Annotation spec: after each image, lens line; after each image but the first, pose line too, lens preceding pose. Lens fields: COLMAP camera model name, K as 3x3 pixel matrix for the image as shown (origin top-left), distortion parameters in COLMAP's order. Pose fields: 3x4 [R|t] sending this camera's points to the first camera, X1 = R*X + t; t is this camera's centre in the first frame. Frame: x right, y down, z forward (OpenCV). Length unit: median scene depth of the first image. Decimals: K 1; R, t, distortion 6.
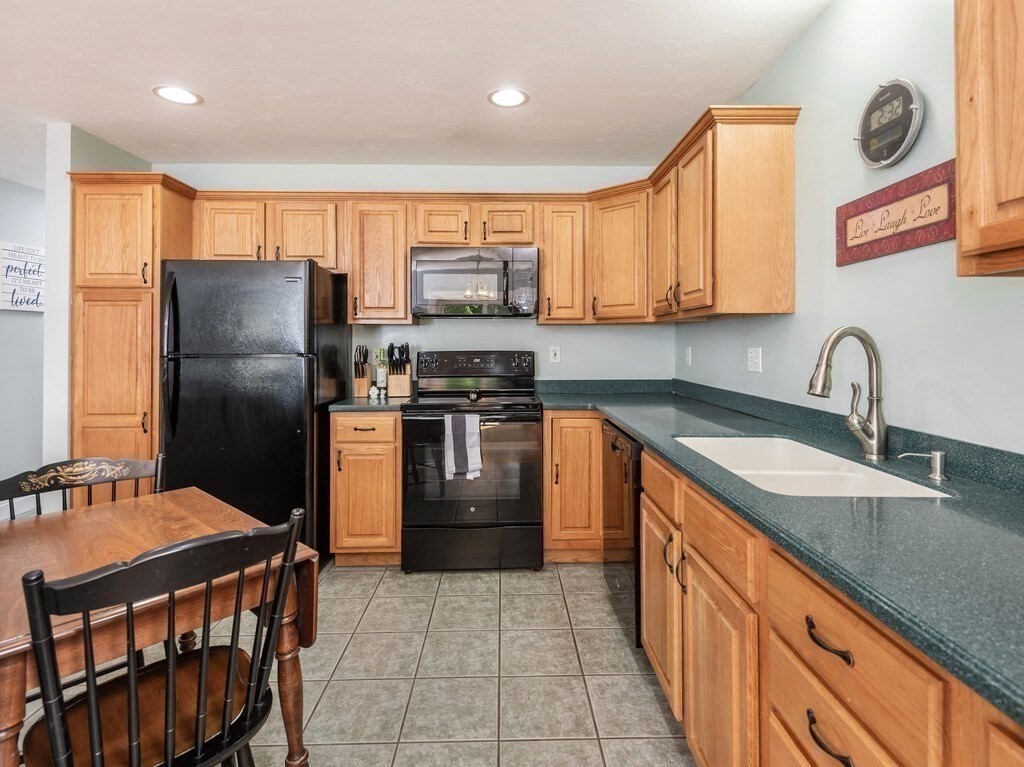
lens RADIAL K [[528.1, 0, 509.9], [0, 528.1, 335.7], [0, 0, 1]] dist [0.020260, -0.003699]
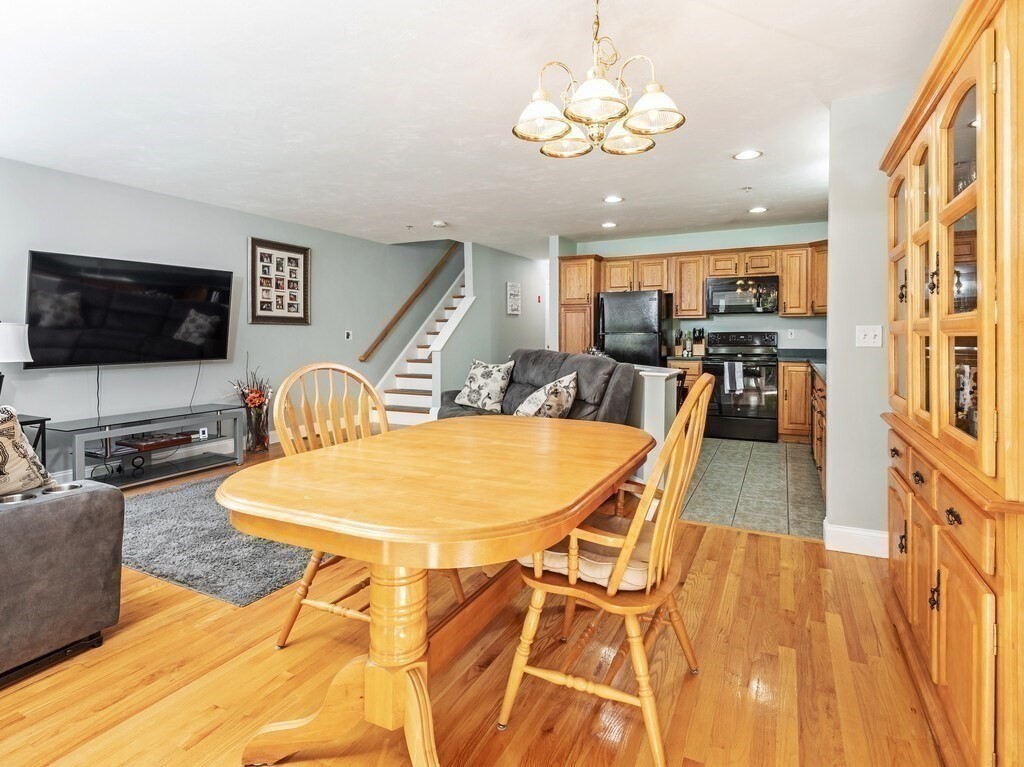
lens RADIAL K [[528.1, 0, 531.1], [0, 528.1, 346.6], [0, 0, 1]] dist [0.020260, -0.003699]
pose [[0.893548, 0.009098, -0.448875, 0.129840], [0.006847, 0.999402, 0.033886, 0.015755], [0.448915, -0.033353, 0.892952, -1.173431]]
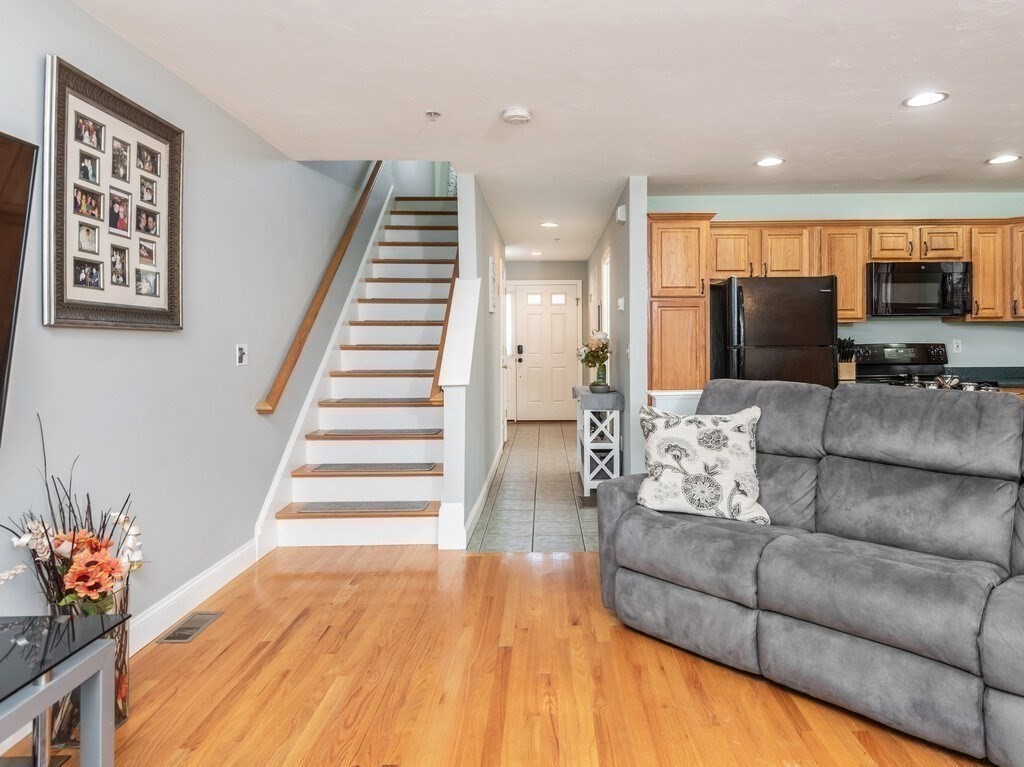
lens RADIAL K [[649.0, 0, 534.5], [0, 649.0, 340.2], [0, 0, 1]] dist [0.034278, 0.003686]
pose [[0.999990, -0.003729, -0.002624, -1.105346], [0.003760, 0.999925, 0.011683, -0.000240], [0.002580, -0.011693, 0.999928, -0.660495]]
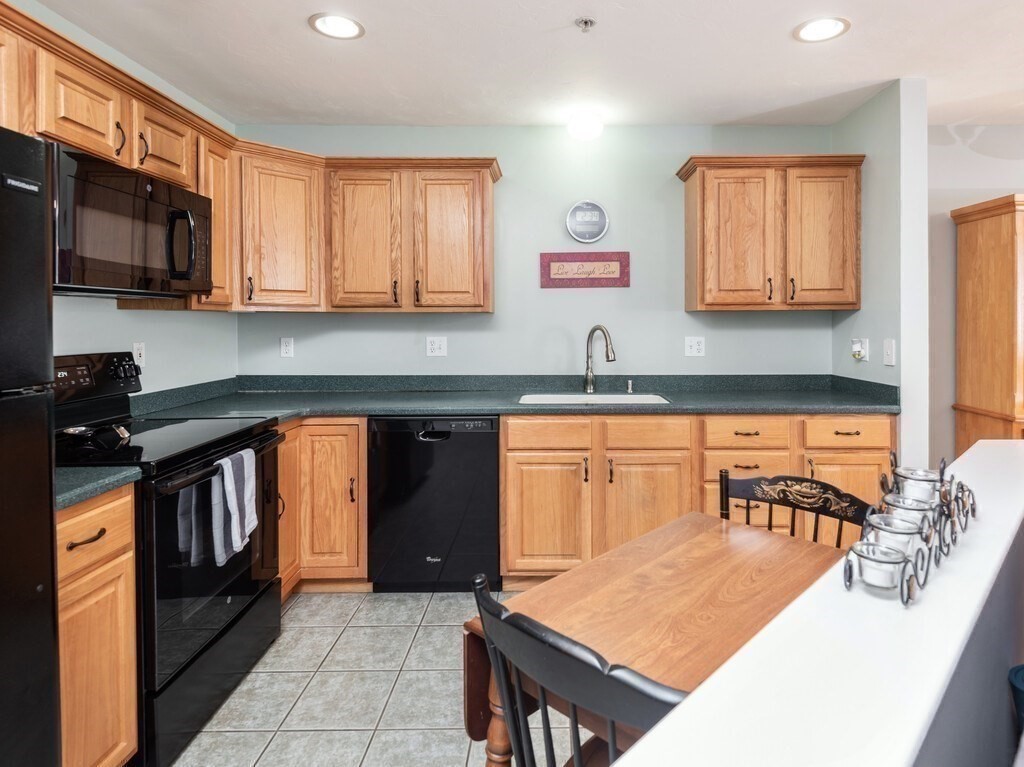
lens RADIAL K [[593.2, 0, 557.3], [0, 593.2, 330.9], [0, 0, 1]] dist [0.034555, -0.015654]
pose [[-0.011501, -0.011396, 0.999869, -0.802996], [-0.012056, 0.999864, 0.011258, -0.009942], [-0.999861, -0.011925, -0.011637, 0.617989]]
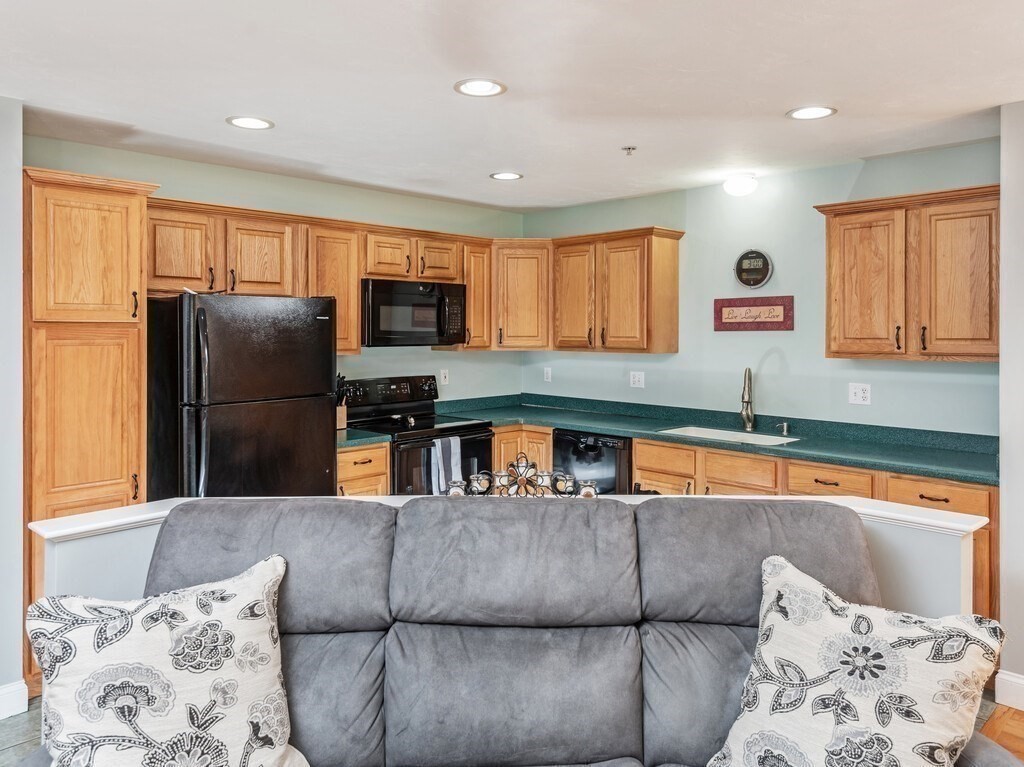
lens RADIAL K [[745.7, 0, 532.3], [0, 745.7, 336.8], [0, 0, 1]] dist [0.050446, -0.022190]
pose [[0.703132, -0.006261, 0.711032, -1.073772], [-0.012349, 0.999703, 0.021014, -0.099604], [-0.710952, -0.023556, 0.702846, -0.241627]]
